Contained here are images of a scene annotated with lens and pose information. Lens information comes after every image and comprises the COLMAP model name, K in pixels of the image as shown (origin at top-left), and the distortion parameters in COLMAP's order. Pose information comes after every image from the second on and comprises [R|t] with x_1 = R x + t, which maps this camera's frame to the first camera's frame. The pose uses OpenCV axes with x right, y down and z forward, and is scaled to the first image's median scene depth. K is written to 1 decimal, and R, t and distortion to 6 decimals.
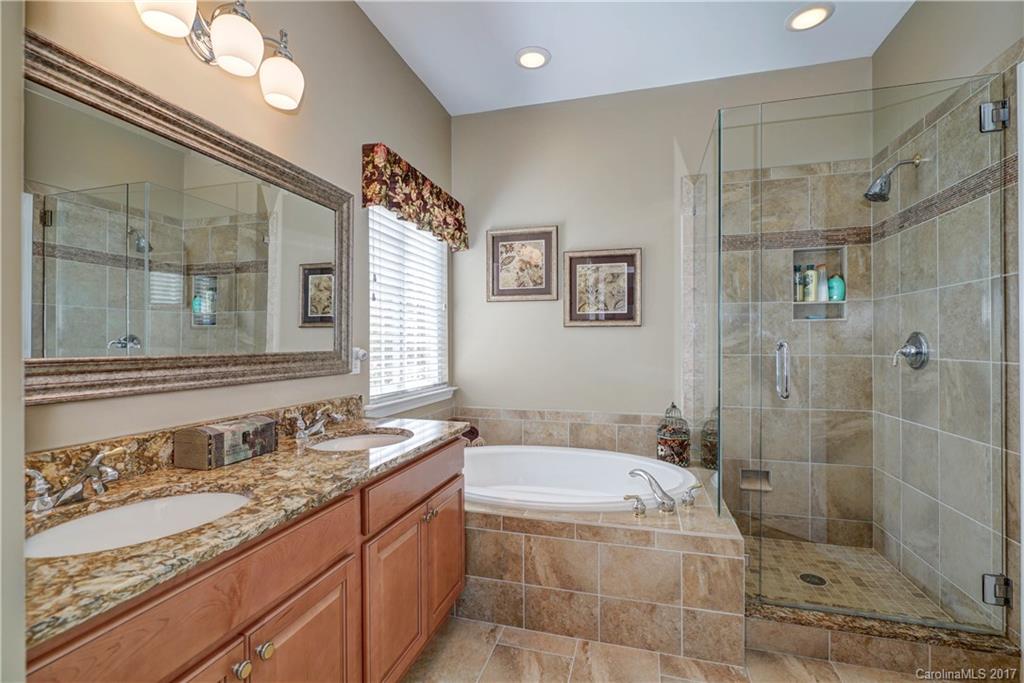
lens RADIAL K [[466.6, 0, 512.0], [0, 466.6, 341.5], [0, 0, 1]] dist [-0.000897, 0.000440]
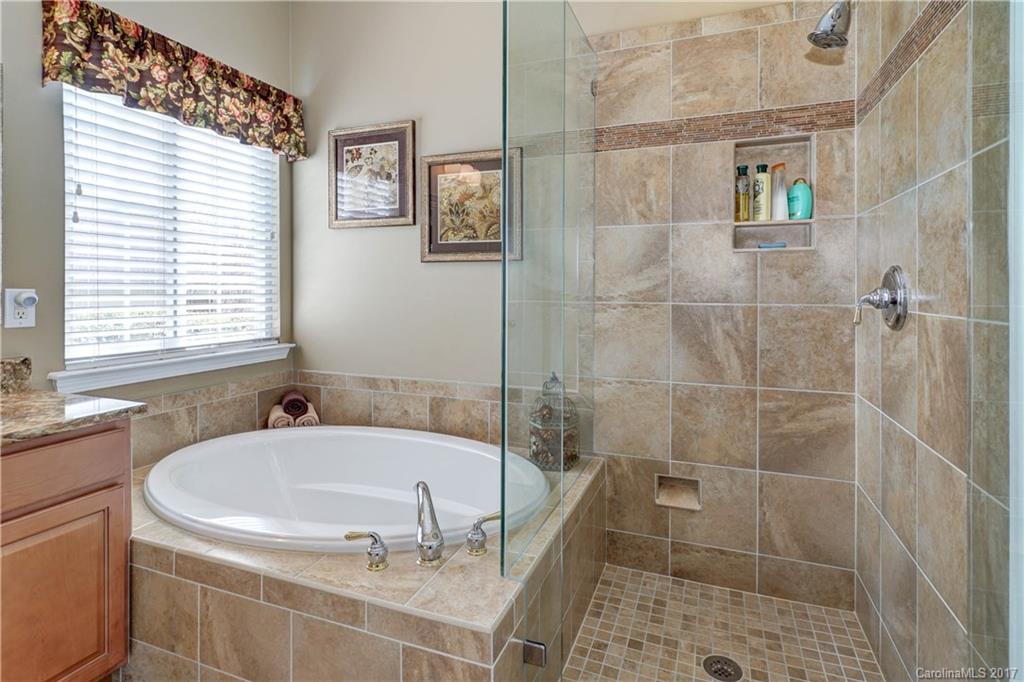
lens RADIAL K [[526.1, 0, 511.4], [0, 526.1, 288.7], [0, 0, 1]] dist [0.000022, 0.001020]
pose [[0.995050, 0.003779, -0.099307, 0.370027], [-0.003390, 0.999986, 0.004089, 0.006034], [0.099321, -0.003733, 0.995048, 0.240580]]
